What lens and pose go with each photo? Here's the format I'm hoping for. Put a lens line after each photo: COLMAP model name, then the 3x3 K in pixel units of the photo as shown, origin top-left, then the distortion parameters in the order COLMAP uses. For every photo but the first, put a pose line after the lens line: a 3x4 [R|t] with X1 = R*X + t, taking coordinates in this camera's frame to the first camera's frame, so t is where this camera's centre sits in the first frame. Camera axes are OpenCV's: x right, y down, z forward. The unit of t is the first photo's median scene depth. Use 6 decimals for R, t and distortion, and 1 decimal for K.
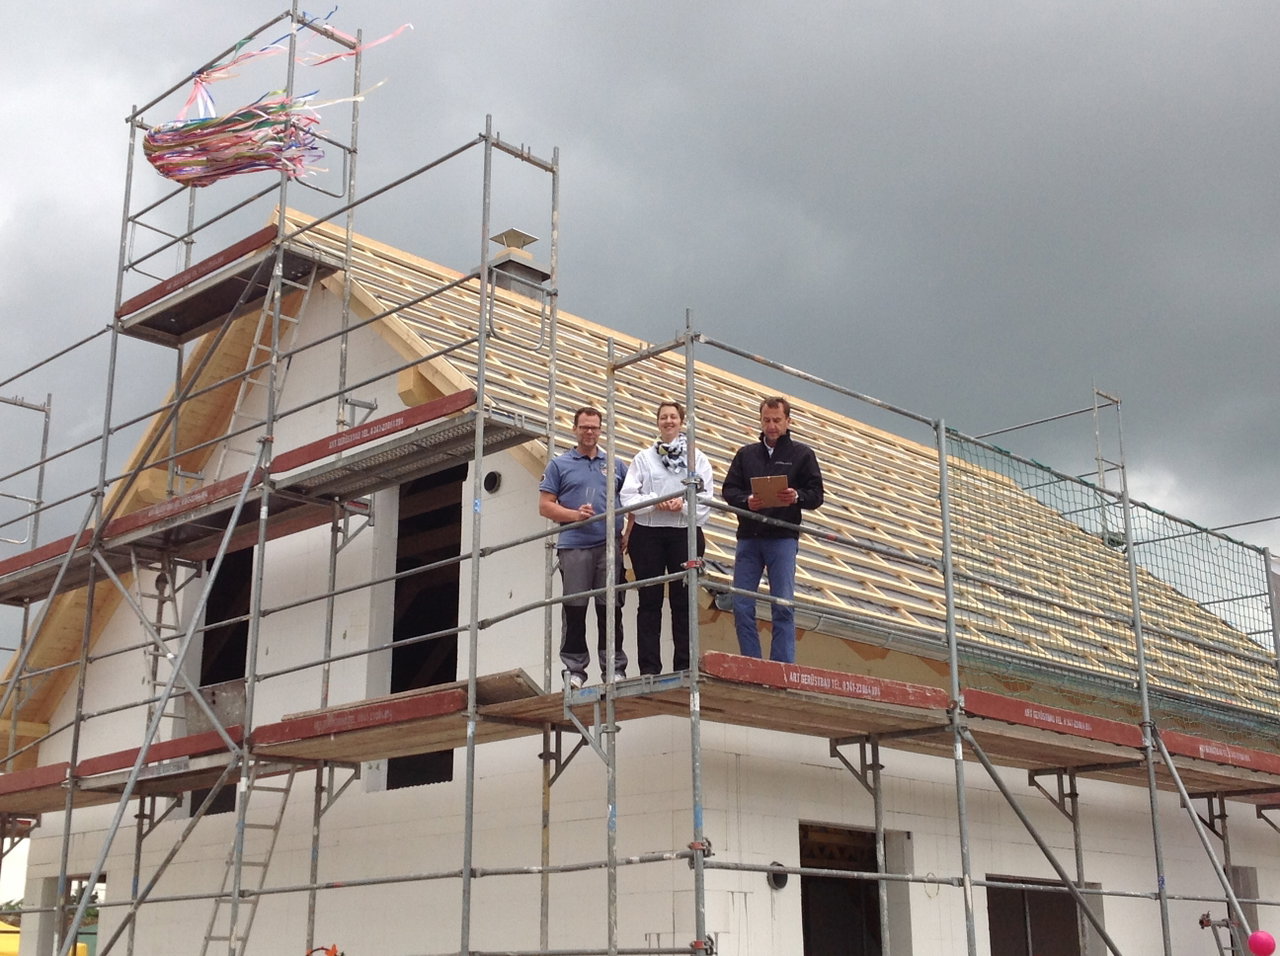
lens RADIAL K [[1671.3, 0, 638.6], [0, 1671.3, 424.6], [0, 0, 1]] dist [0.192179, -0.495777]
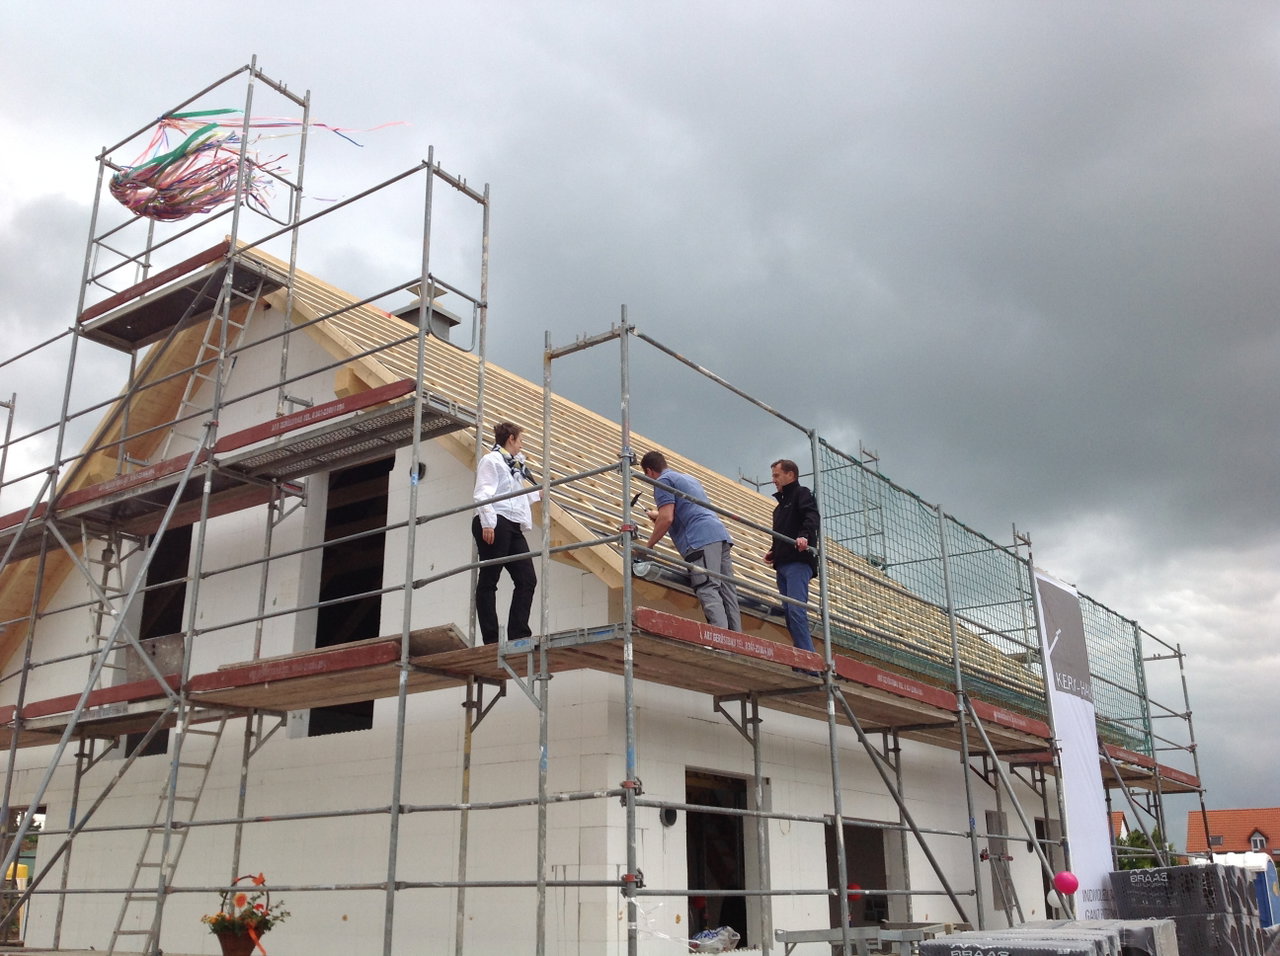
lens RADIAL K [[1211.9, 0, 646.9], [0, 1211.9, 489.3], [0, 0, 1]] dist [0.180949, -0.426629]
pose [[0.989429, 0.048513, 0.136663, -0.046127], [-0.048459, 0.998818, -0.003723, 0.043108], [-0.136682, -0.002939, 0.990611, 0.153560]]
